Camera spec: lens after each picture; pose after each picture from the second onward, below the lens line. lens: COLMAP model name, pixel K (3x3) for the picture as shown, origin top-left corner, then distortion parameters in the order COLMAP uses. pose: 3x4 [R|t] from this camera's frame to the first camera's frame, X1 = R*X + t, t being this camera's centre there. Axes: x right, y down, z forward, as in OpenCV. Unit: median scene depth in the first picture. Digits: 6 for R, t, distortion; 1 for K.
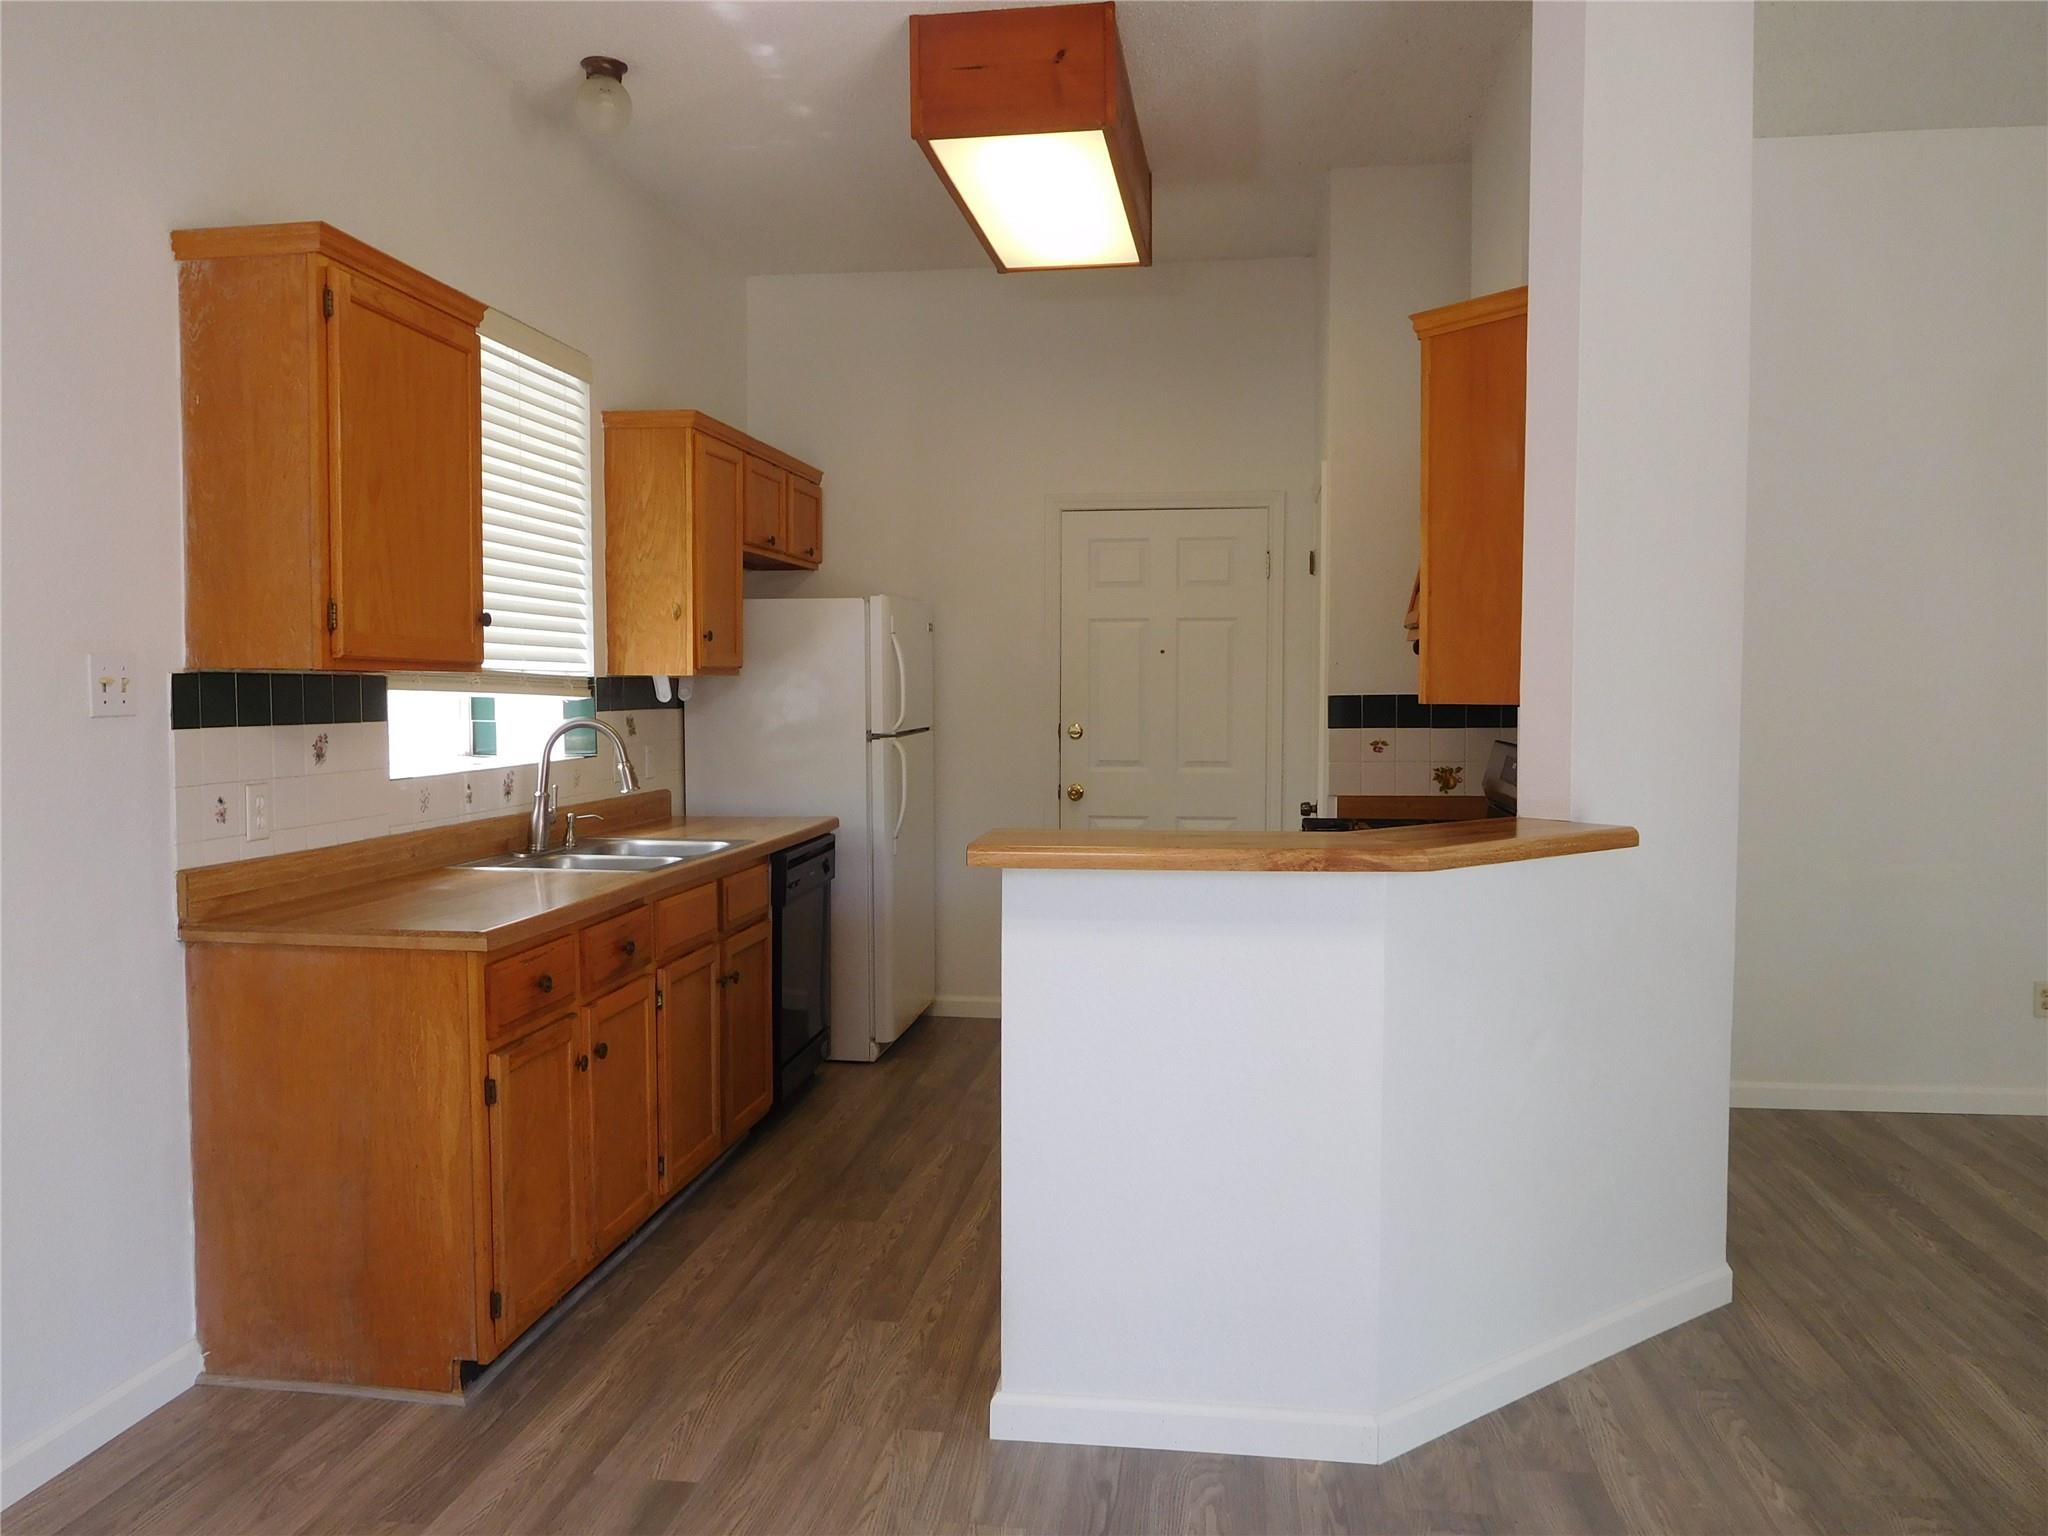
lens RADIAL K [[1508.5, 0, 985.0], [0, 1508.5, 742.8], [0, 0, 1]] dist [-0.029720, -0.003592]
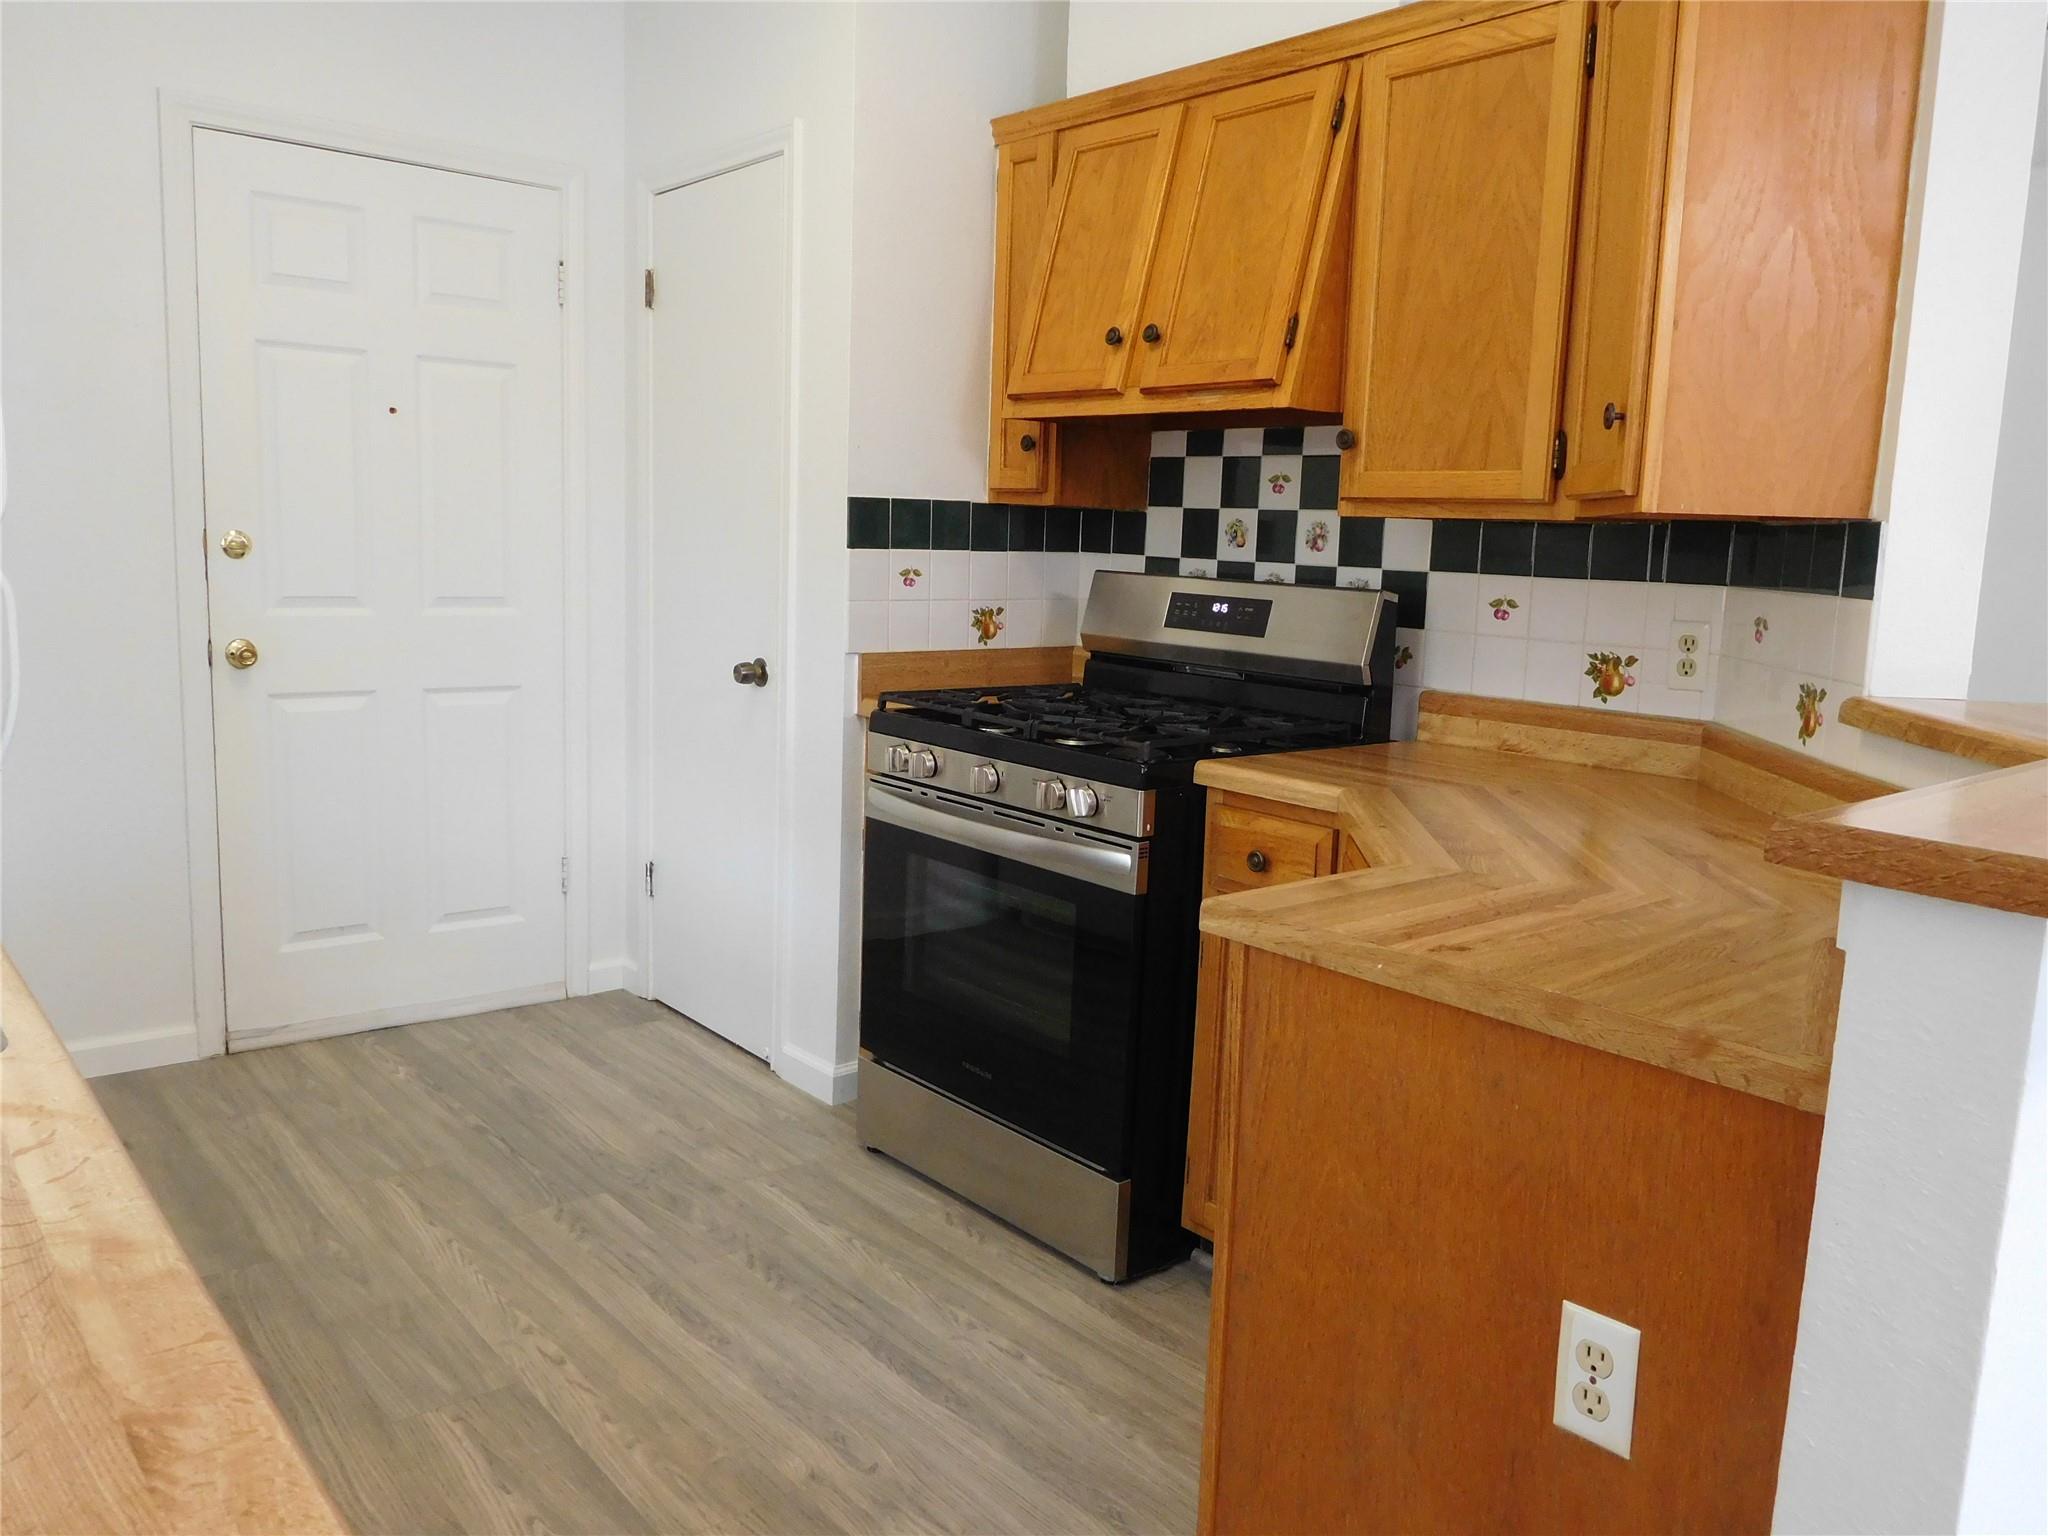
lens RADIAL K [[1508.5, 0, 1014.6], [0, 1508.5, 763.0], [0, 0, 1]] dist [-0.029720, -0.003592]
pose [[0.664762, -0.089748, 0.741644, -0.205367], [-0.010412, 0.991548, 0.129322, -0.002758], [-0.746983, -0.093690, 0.658209, 0.522545]]
